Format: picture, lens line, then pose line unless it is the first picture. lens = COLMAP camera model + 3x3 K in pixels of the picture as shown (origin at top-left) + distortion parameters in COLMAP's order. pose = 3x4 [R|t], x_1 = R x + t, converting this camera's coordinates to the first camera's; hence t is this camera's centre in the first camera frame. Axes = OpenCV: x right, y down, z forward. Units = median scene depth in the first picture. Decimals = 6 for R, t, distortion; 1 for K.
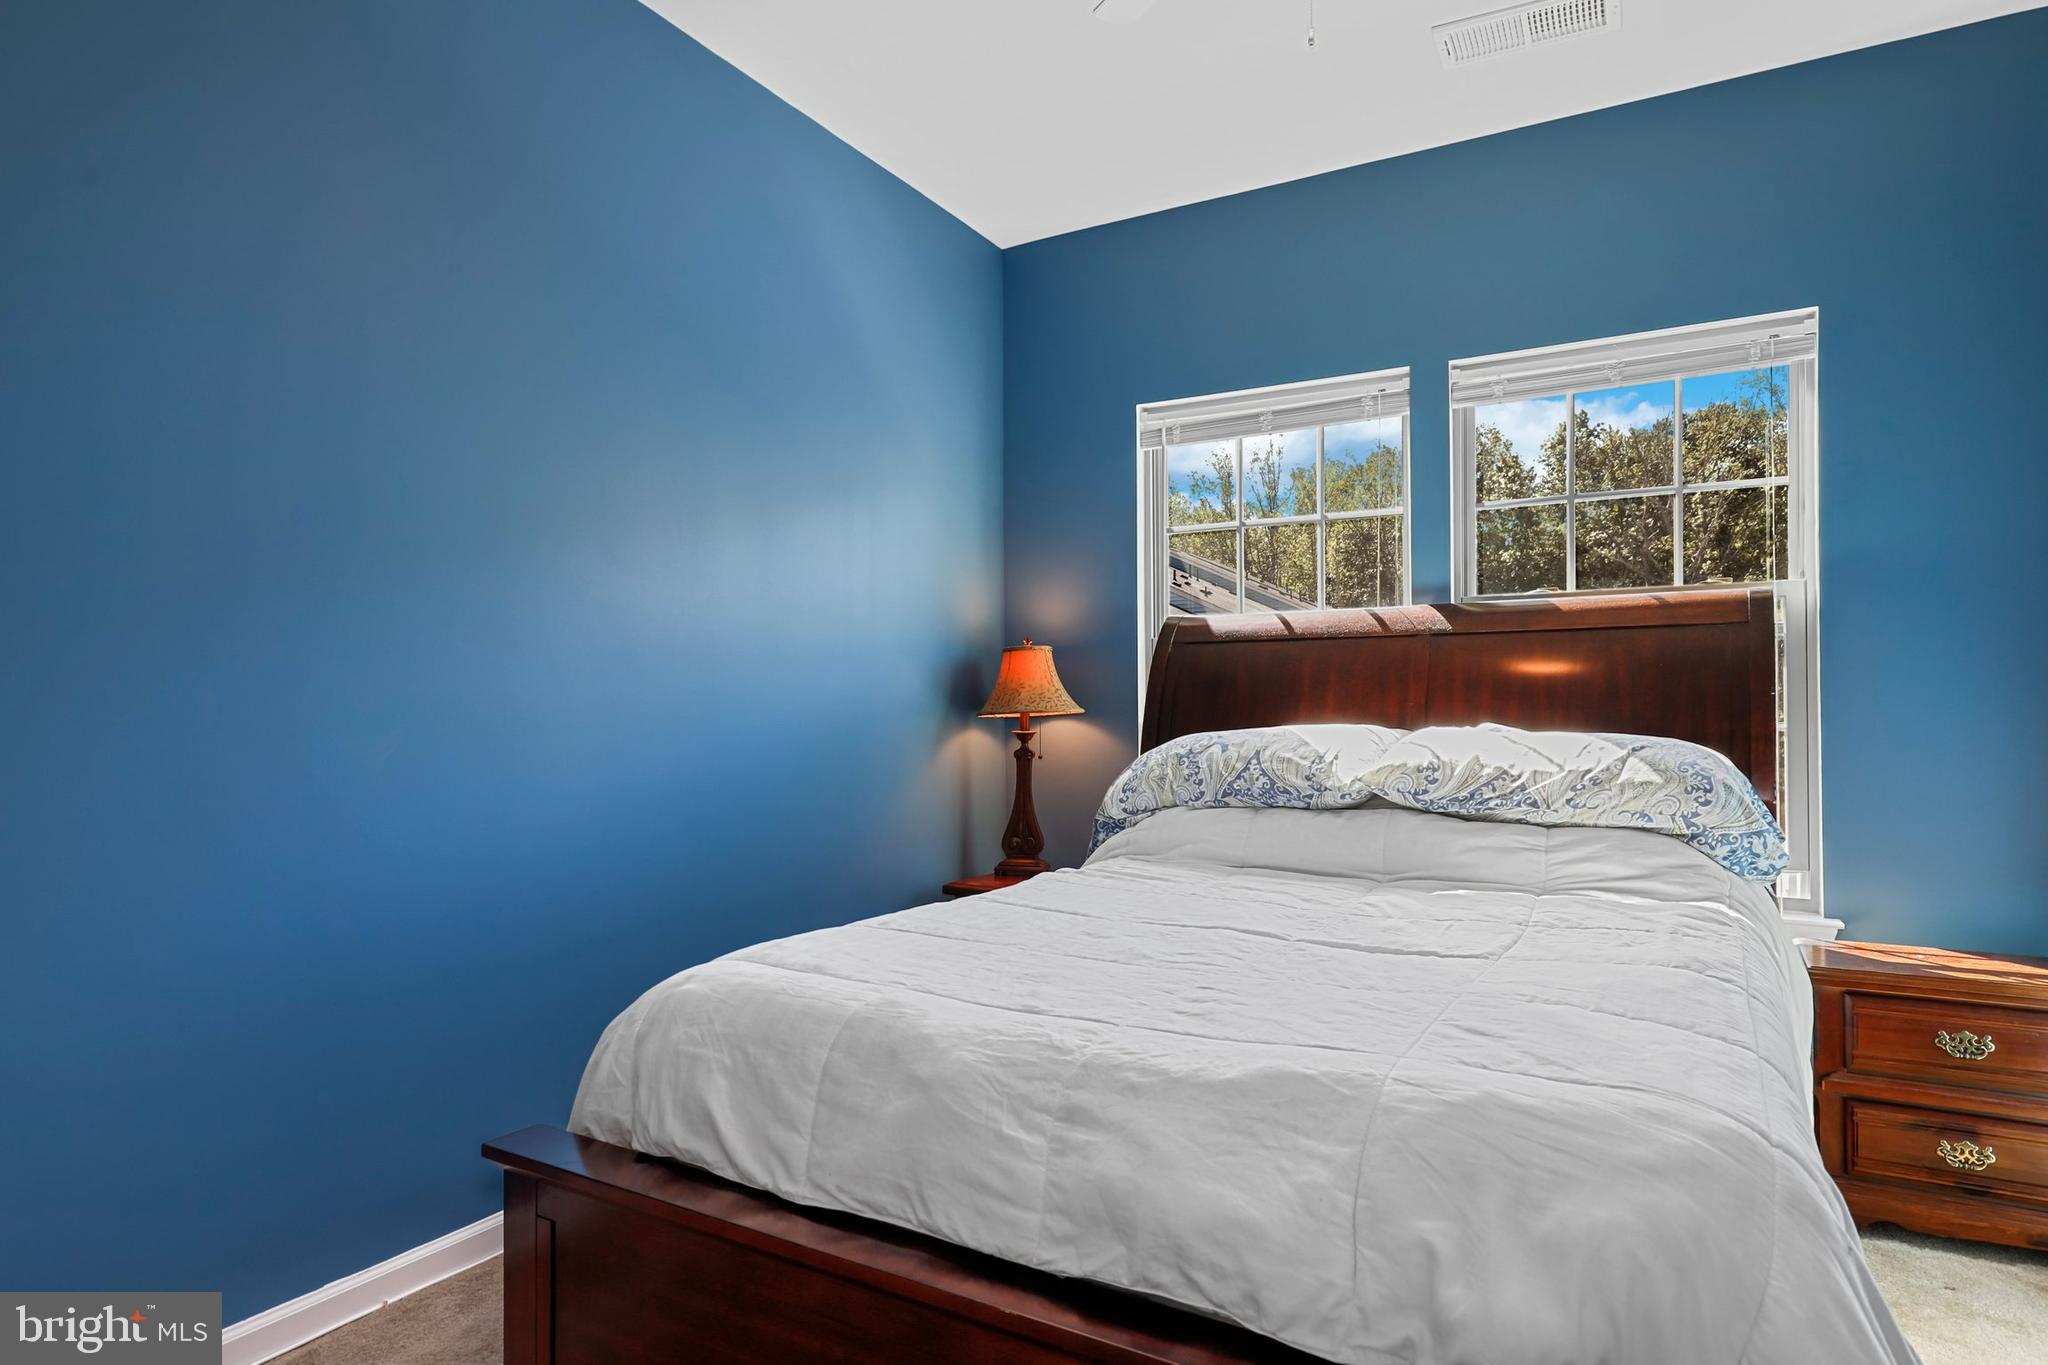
lens RADIAL K [[1104.0, 0, 1019.0], [0, 1104.0, 696.5], [0, 0, 1]] dist [-0.009084, 0.001873]
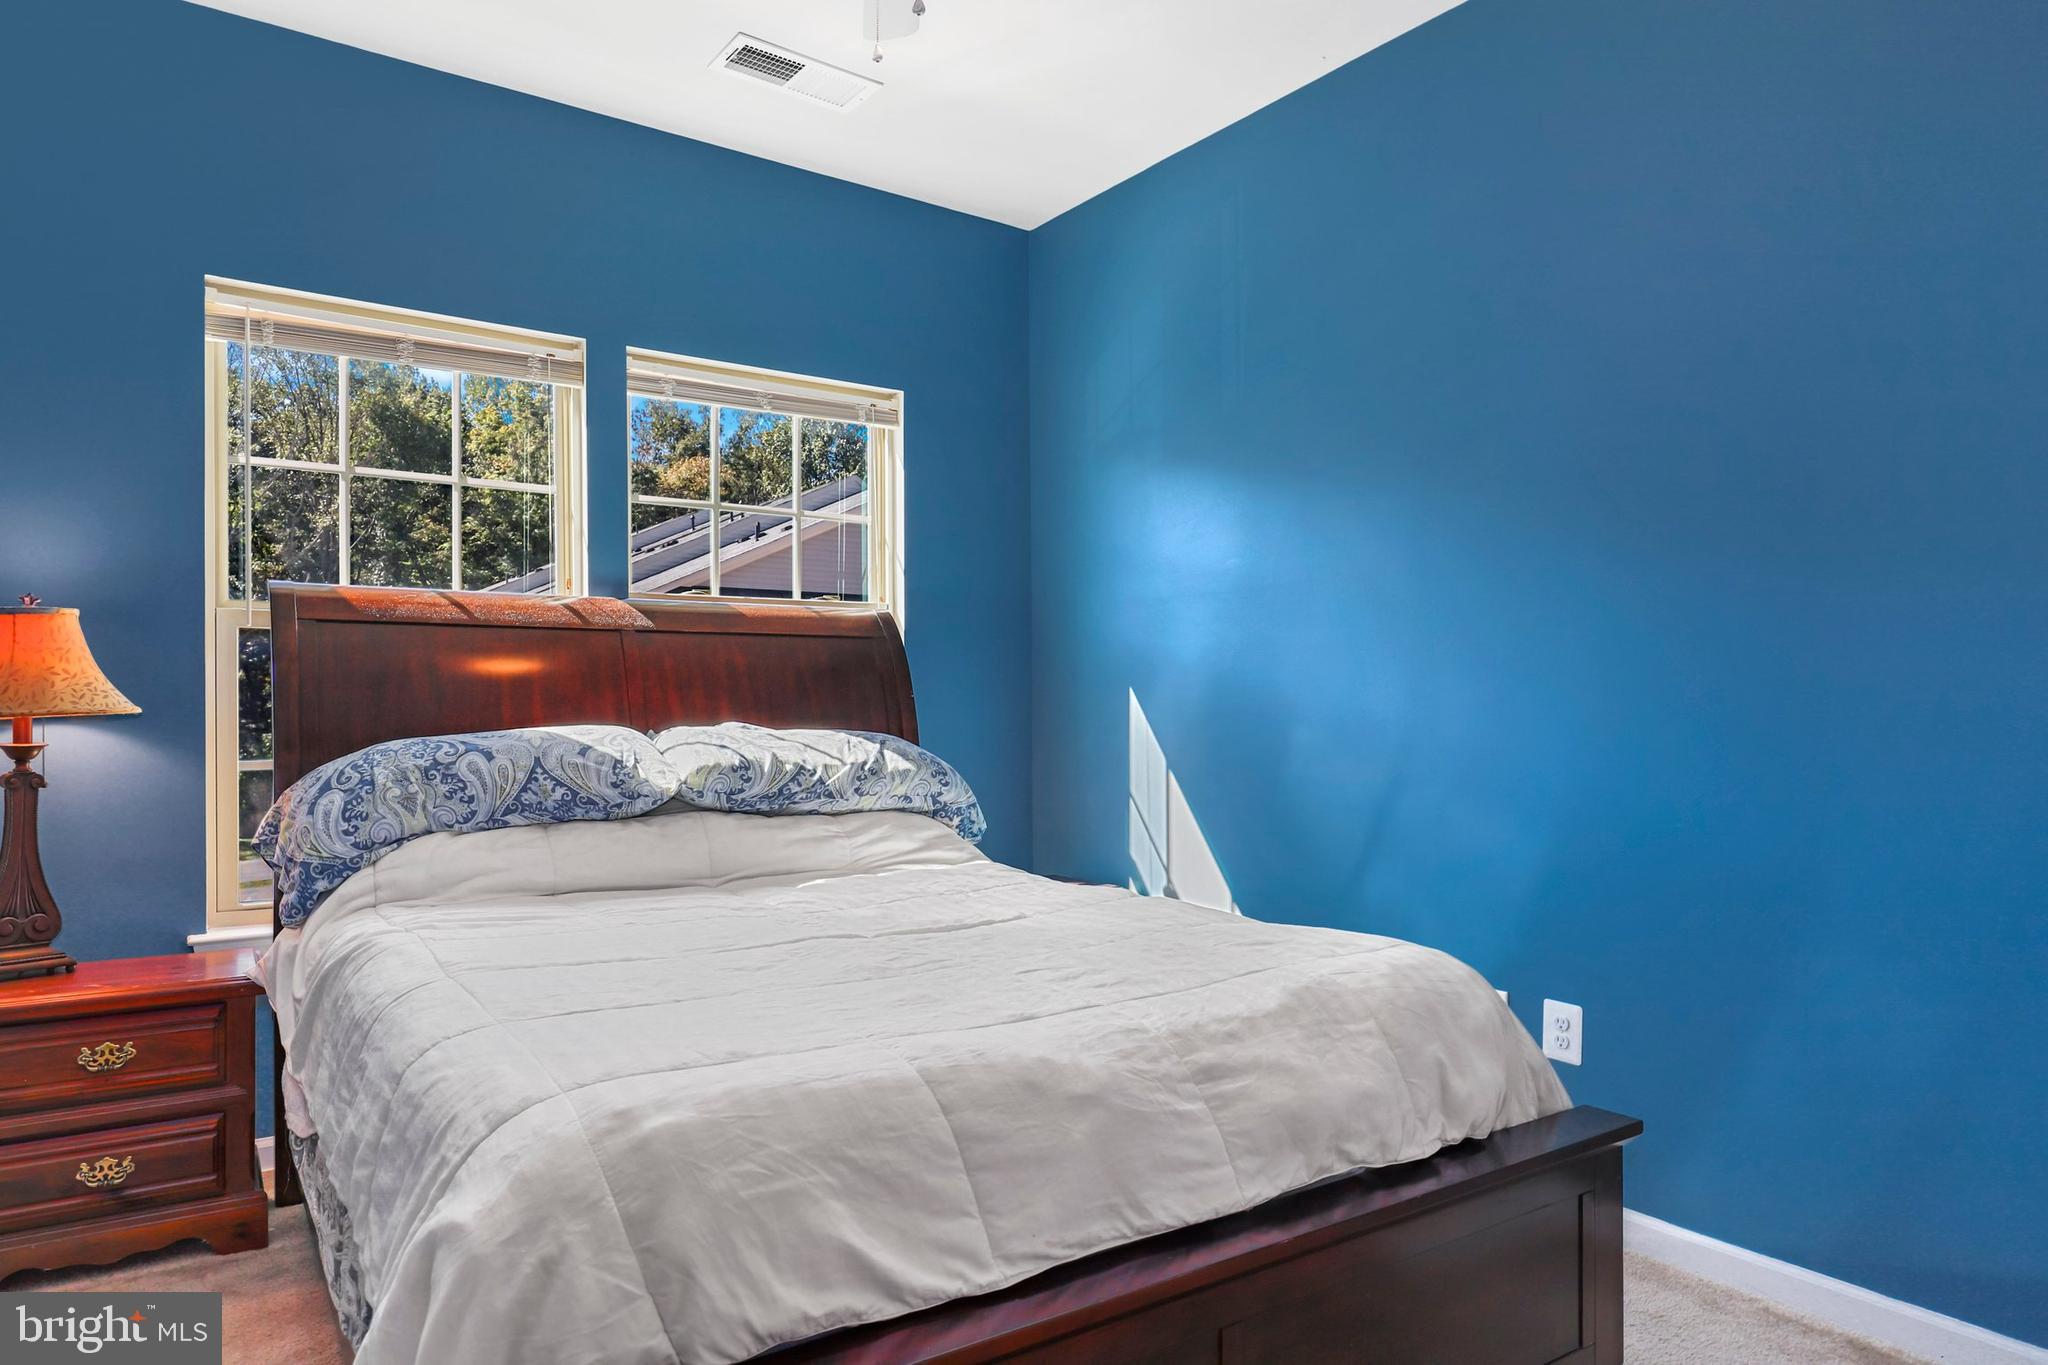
lens RADIAL K [[1215.9, 0, 1019.3], [0, 1215.9, 687.6], [0, 0, 1]] dist [-0.005266, -0.000394]
pose [[0.450365, 0.014961, 0.892719, -0.534231], [-0.010645, 0.999879, -0.011387, 0.002381], [-0.892781, -0.004375, 0.450469, 0.289906]]
